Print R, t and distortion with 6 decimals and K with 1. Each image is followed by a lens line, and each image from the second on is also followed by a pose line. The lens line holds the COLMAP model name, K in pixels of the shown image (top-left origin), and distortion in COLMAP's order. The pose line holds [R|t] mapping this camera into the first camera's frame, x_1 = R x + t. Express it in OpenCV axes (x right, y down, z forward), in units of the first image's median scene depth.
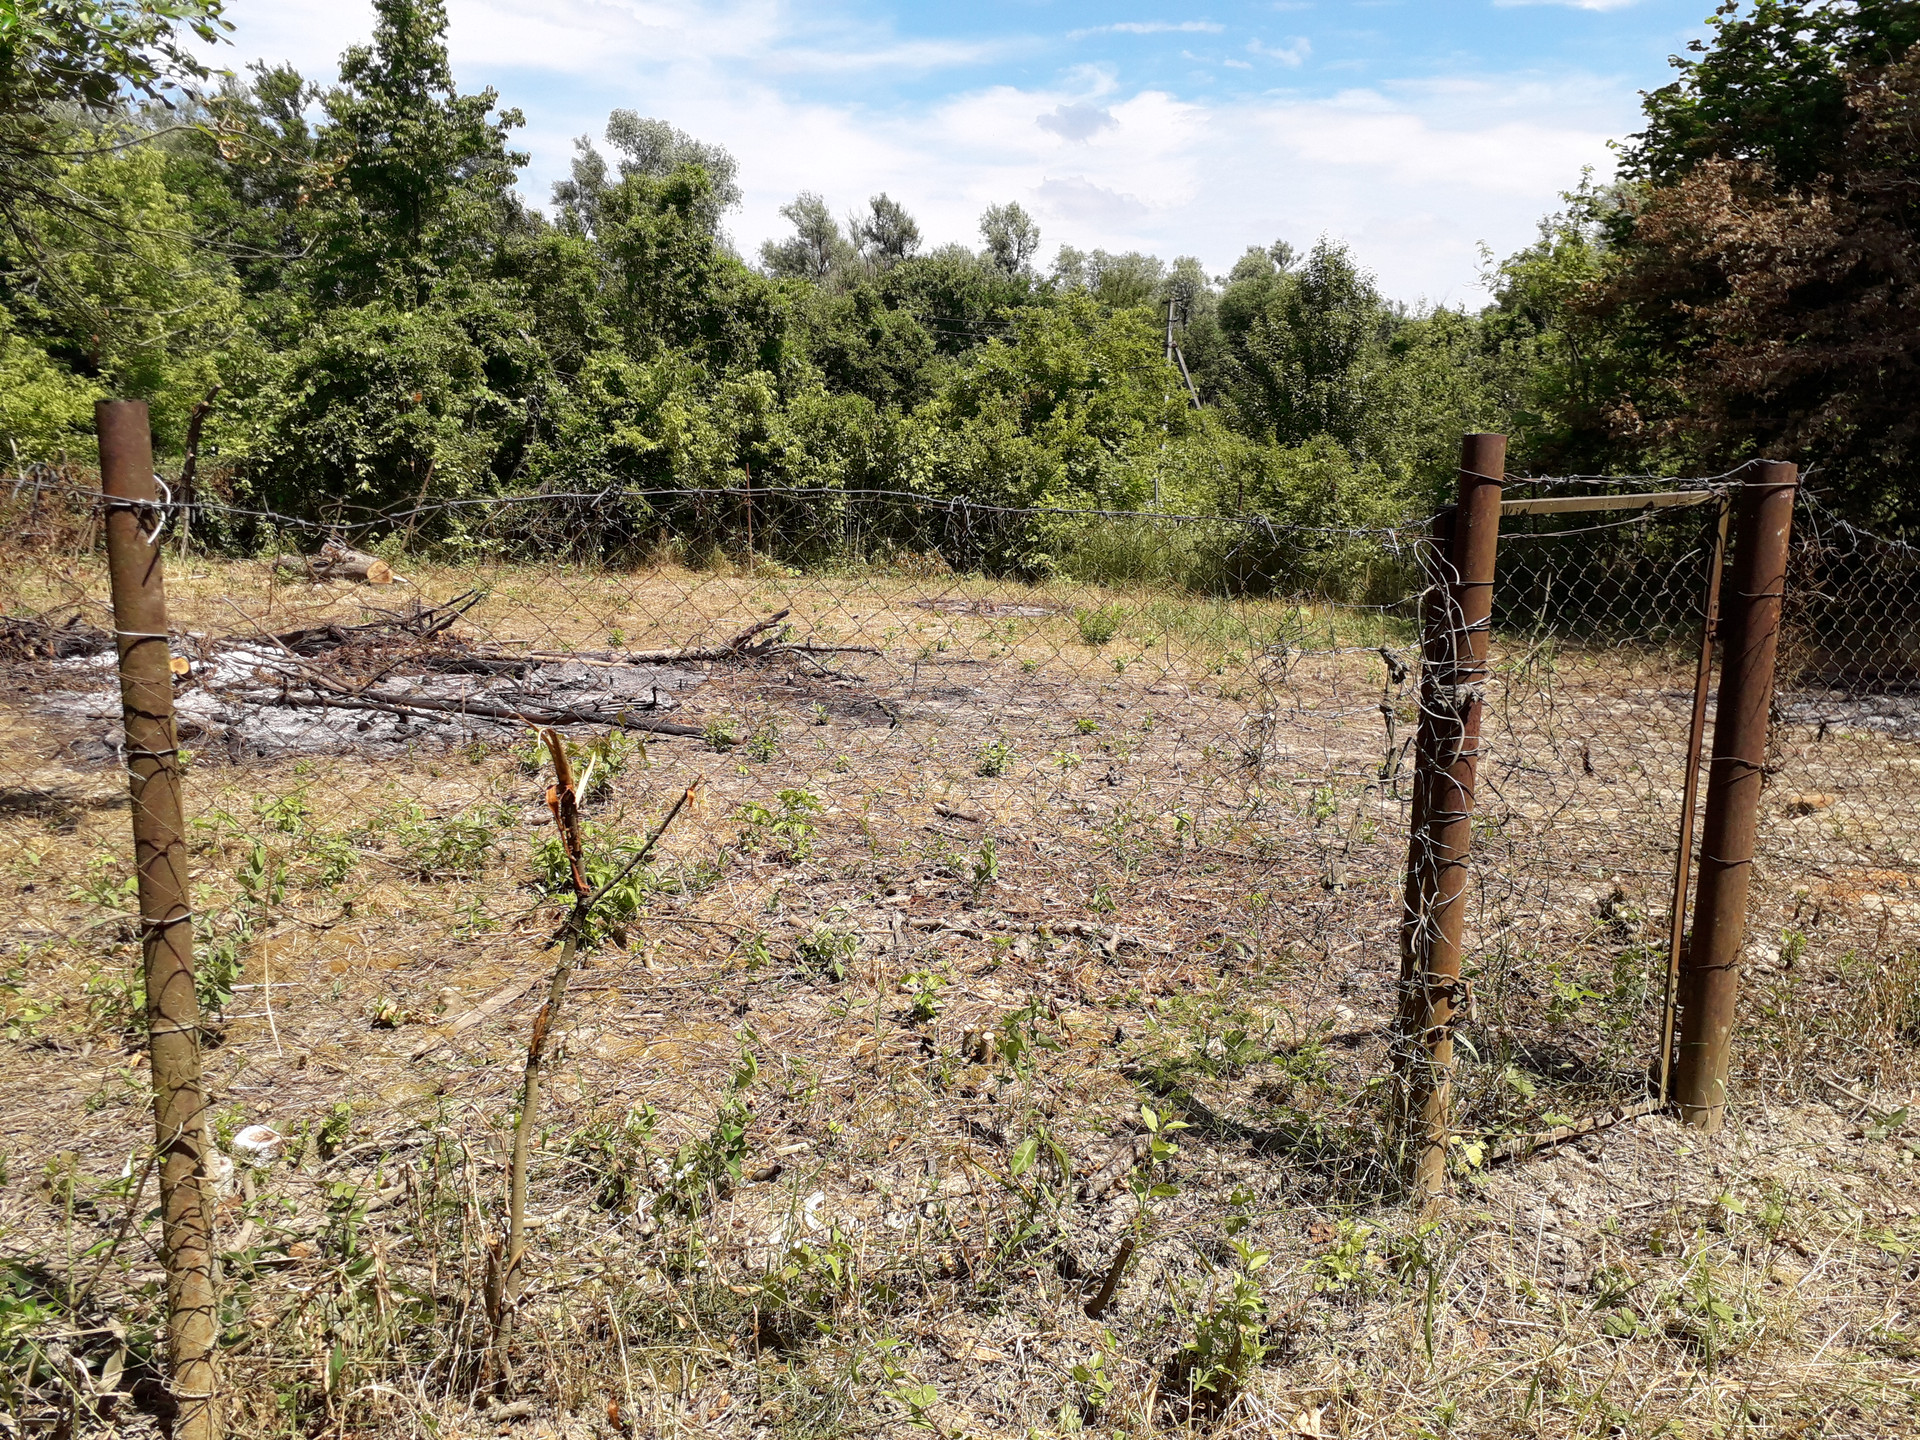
lens RADIAL K [[1518.8, 0, 959.5], [0, 1518.8, 745.6], [0, 0, 1]] dist [0.061627, -0.074188]
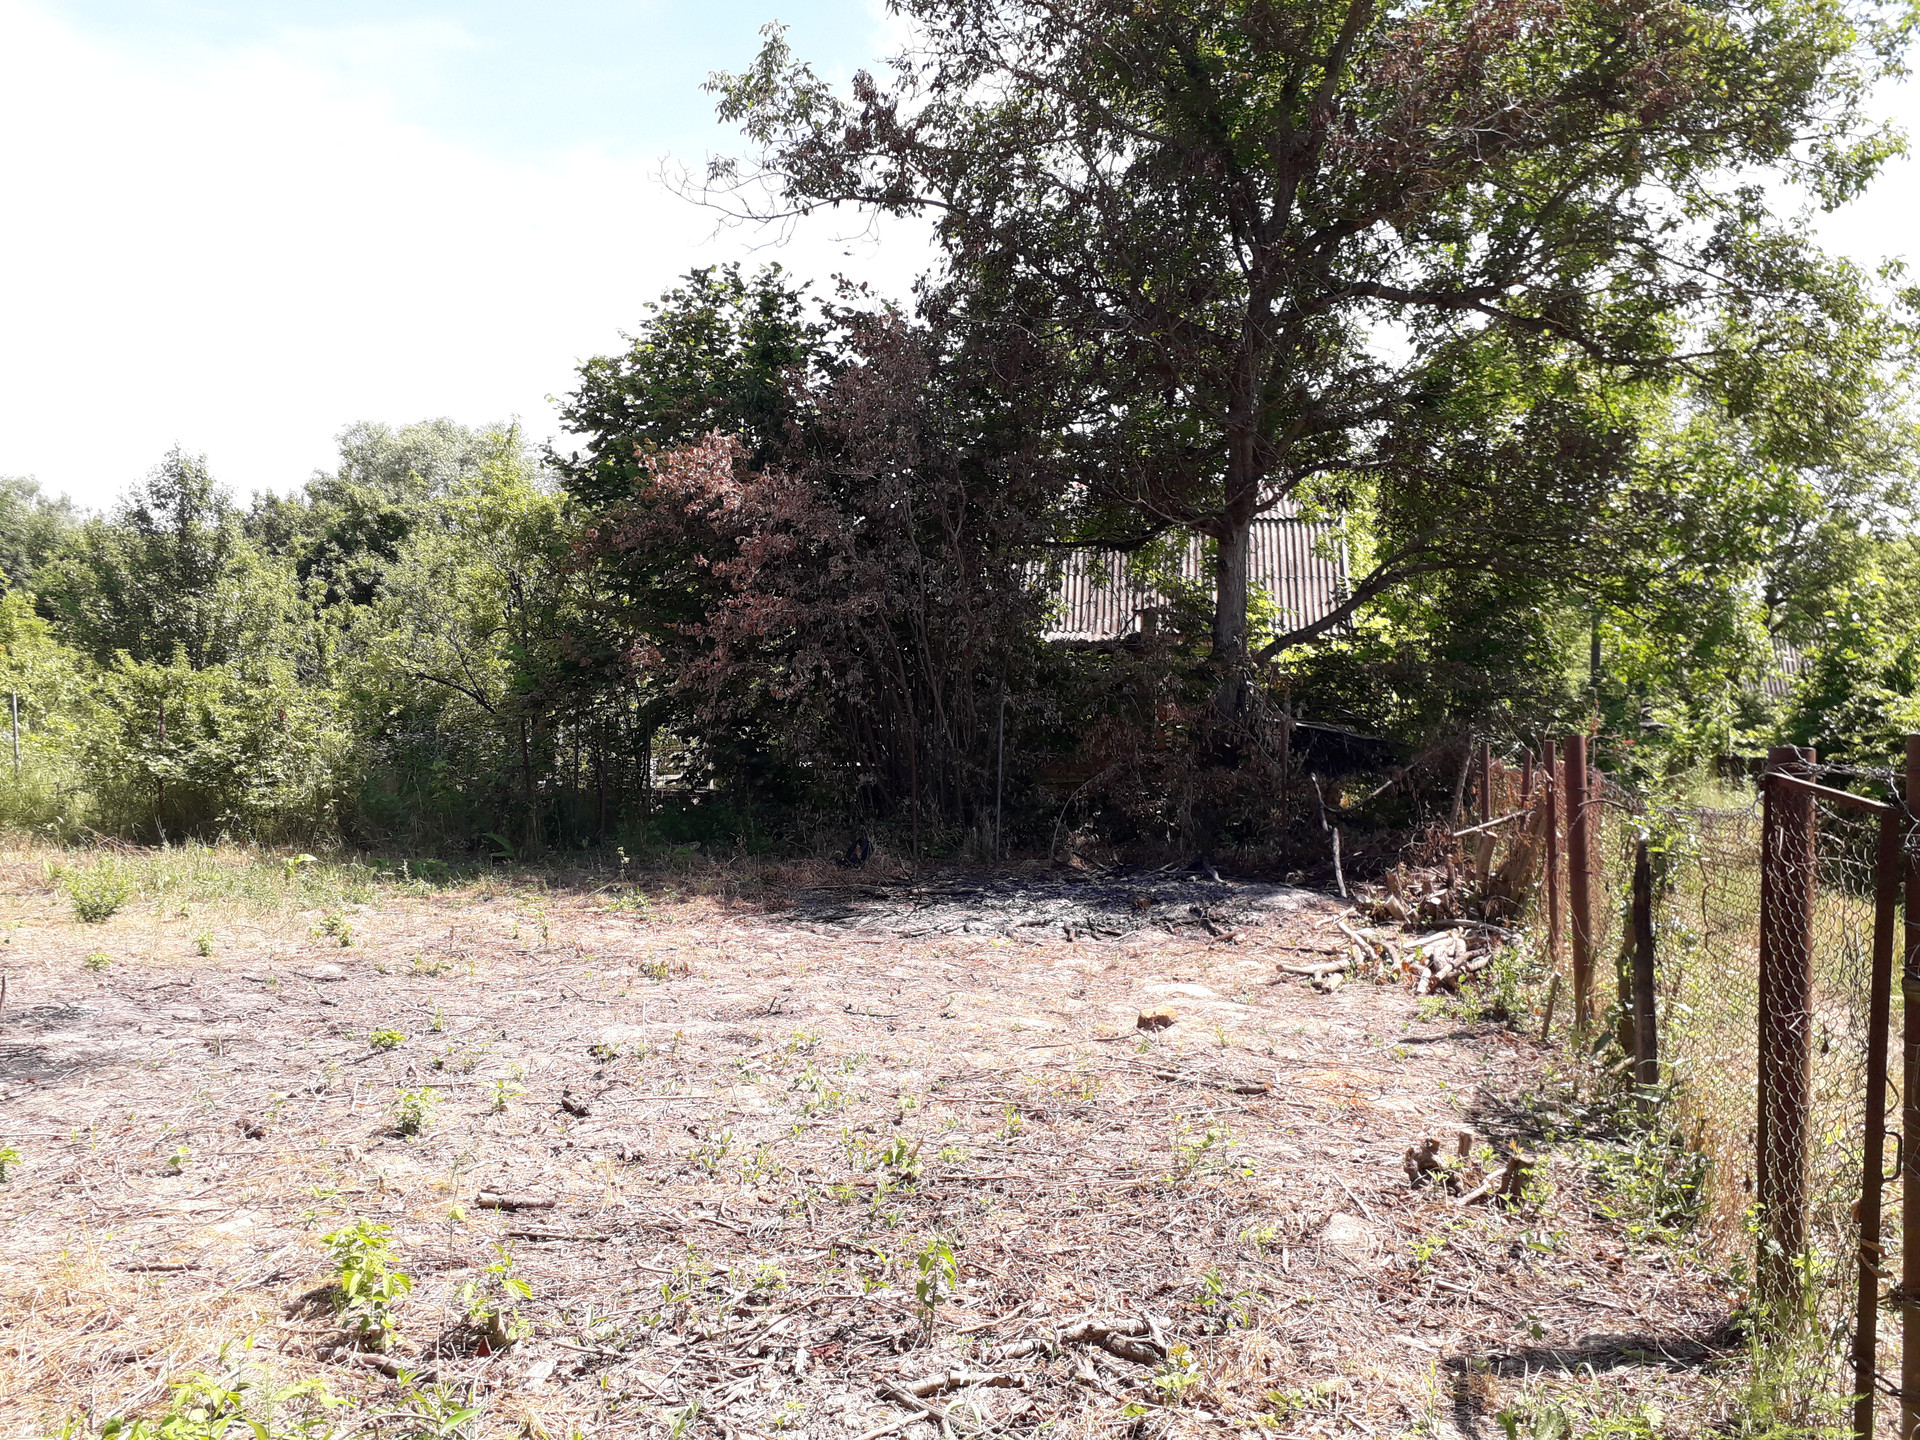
lens RADIAL K [[1518.8, 0, 946.0], [0, 1518.8, 740.3], [0, 0, 1]] dist [0.061627, -0.074188]
pose [[0.710544, -0.008029, 0.703607, -0.491775], [0.109565, 0.989001, -0.099359, -0.108608], [-0.695070, 0.147689, 0.703609, 0.461980]]
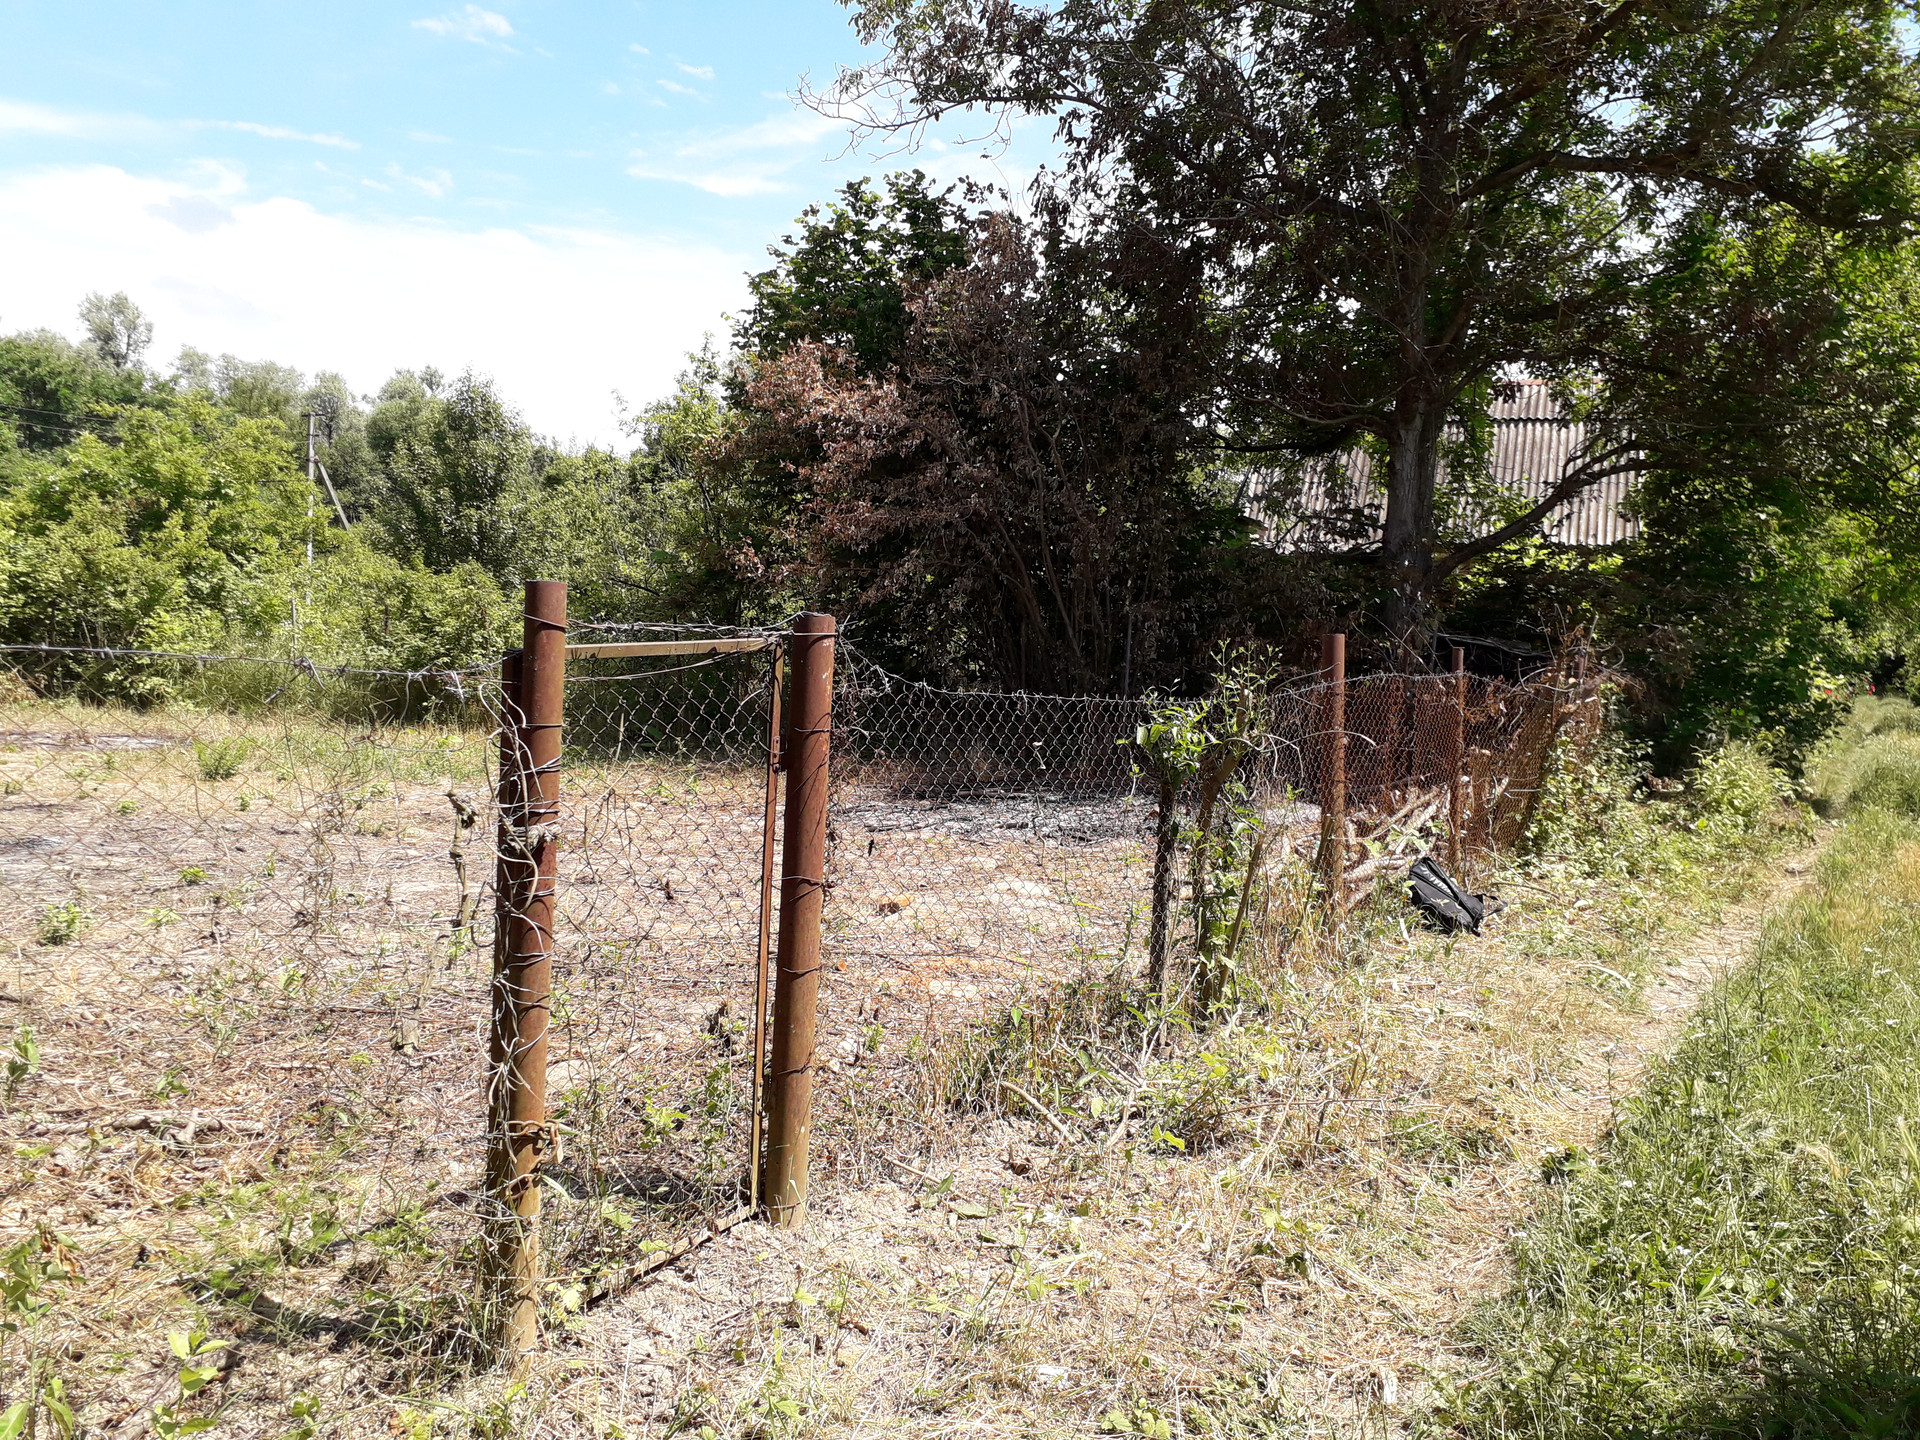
lens RADIAL K [[1518.8, 0, 944.2], [0, 1518.8, 739.5], [0, 0, 1]] dist [0.061627, -0.074188]
pose [[0.867697, -0.018505, 0.496748, 0.039554], [0.060648, 0.995782, -0.068843, -0.007032], [-0.493379, 0.089862, 0.865160, -0.005932]]
